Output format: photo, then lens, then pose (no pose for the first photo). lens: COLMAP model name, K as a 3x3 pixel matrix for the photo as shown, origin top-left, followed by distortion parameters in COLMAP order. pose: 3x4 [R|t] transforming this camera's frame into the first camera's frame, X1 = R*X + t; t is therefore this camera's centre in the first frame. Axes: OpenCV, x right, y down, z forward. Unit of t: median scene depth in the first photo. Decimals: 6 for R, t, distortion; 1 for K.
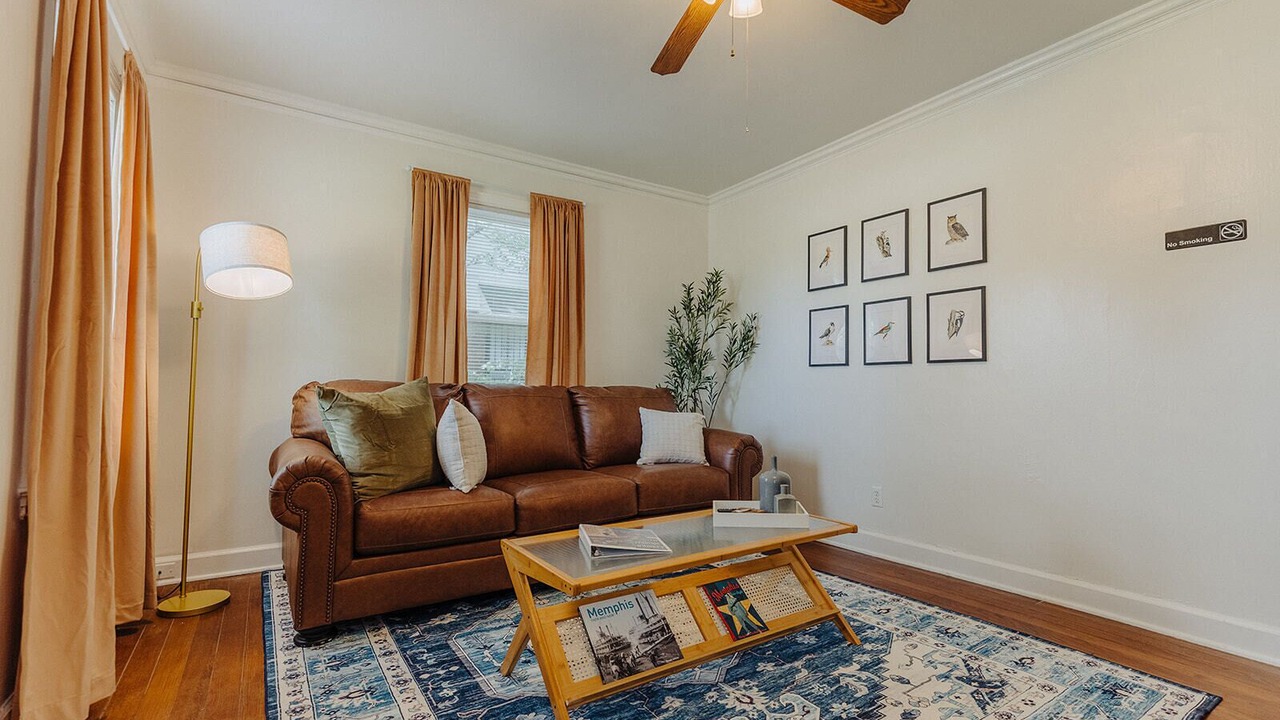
lens RADIAL K [[582.2, 0, 651.6], [0, 582.2, 362.3], [0, 0, 1]] dist [0.006963, -0.000557]
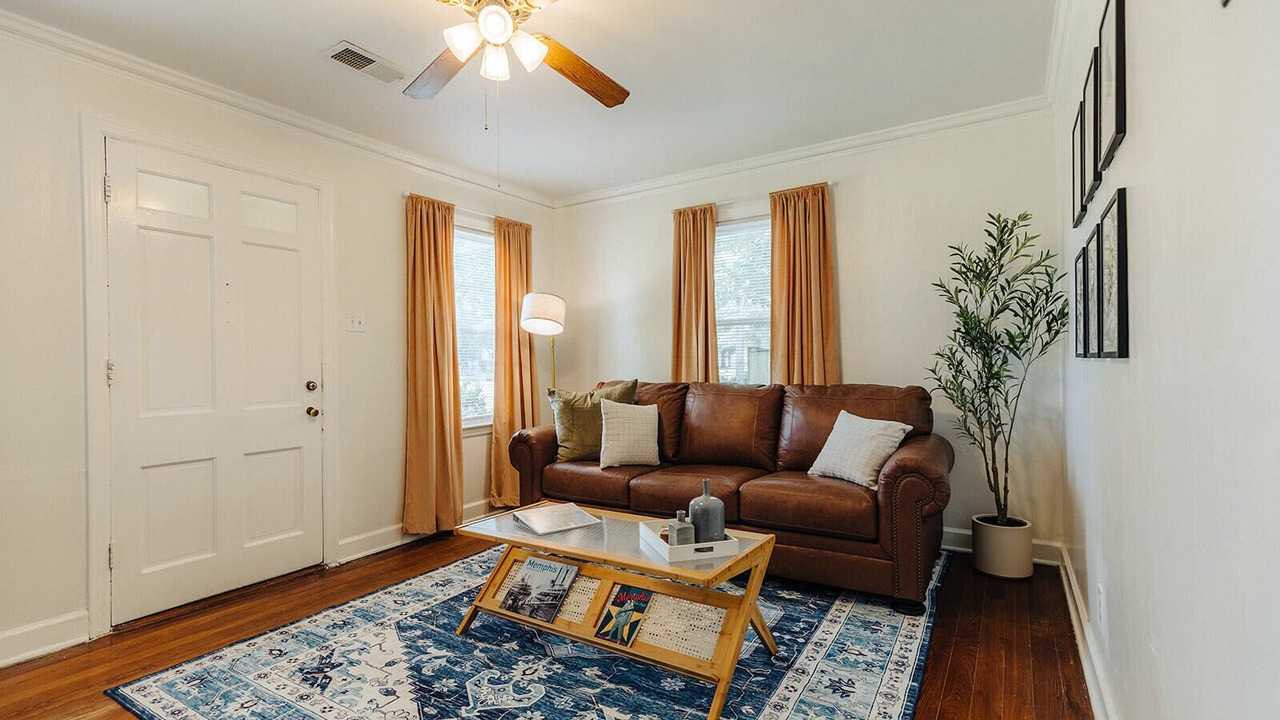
lens RADIAL K [[588.1, 0, 646.1], [0, 588.1, 362.5], [0, 0, 1]] dist [0.000939, -0.000190]
pose [[0.398262, -0.016544, -0.917123, 0.716374], [0.059040, 0.998226, 0.007631, -0.018464], [0.915370, -0.057186, 0.398532, 0.416064]]
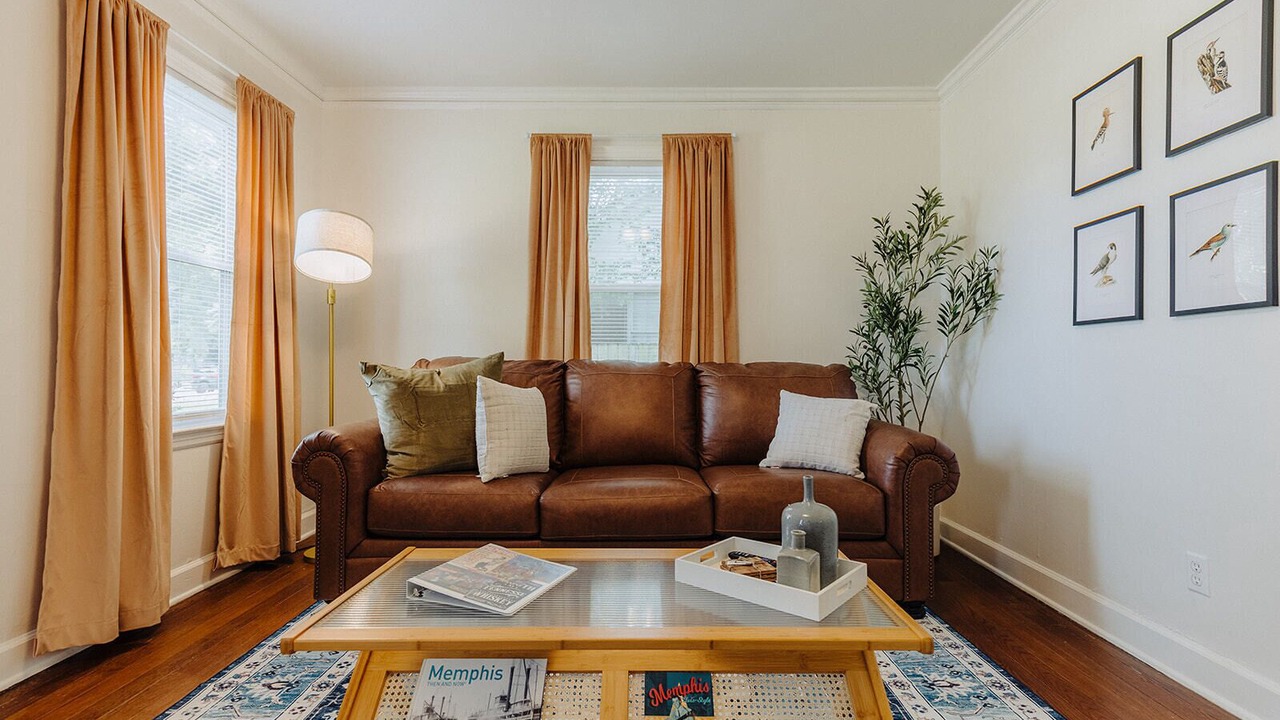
lens RADIAL K [[582.2, 0, 651.6], [0, 582.2, 362.3], [0, 0, 1]] dist [0.006963, -0.000557]
pose [[0.822456, -0.009500, -0.568750, 0.286189], [0.026381, 0.999422, 0.021455, 0.022938], [0.568217, -0.032650, 0.822231, 0.314000]]
